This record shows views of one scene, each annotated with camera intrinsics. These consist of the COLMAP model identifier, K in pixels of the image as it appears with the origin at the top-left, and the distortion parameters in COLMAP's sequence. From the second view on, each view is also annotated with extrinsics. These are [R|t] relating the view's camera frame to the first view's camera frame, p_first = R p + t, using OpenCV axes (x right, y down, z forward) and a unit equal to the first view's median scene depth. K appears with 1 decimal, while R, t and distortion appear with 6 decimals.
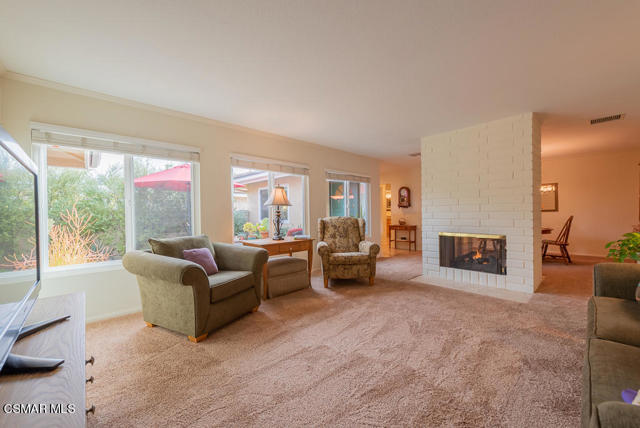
lens RADIAL K [[249.7, 0, 318.9], [0, 249.7, 214.9], [0, 0, 1]] dist [0.003347, -0.000608]
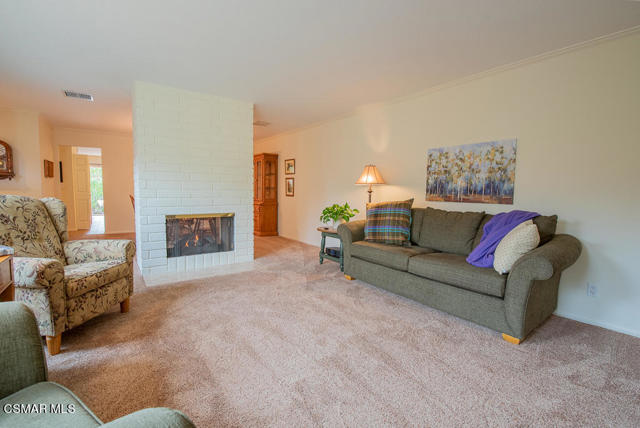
lens RADIAL K [[295.7, 0, 318.9], [0, 295.7, 213.2], [0, 0, 1]] dist [-0.002750, -0.000179]
pose [[0.122662, -0.060077, 0.990628, -0.536703], [-0.008620, 0.998064, 0.061596, 0.006254], [-0.992411, -0.016095, 0.121907, 0.614373]]
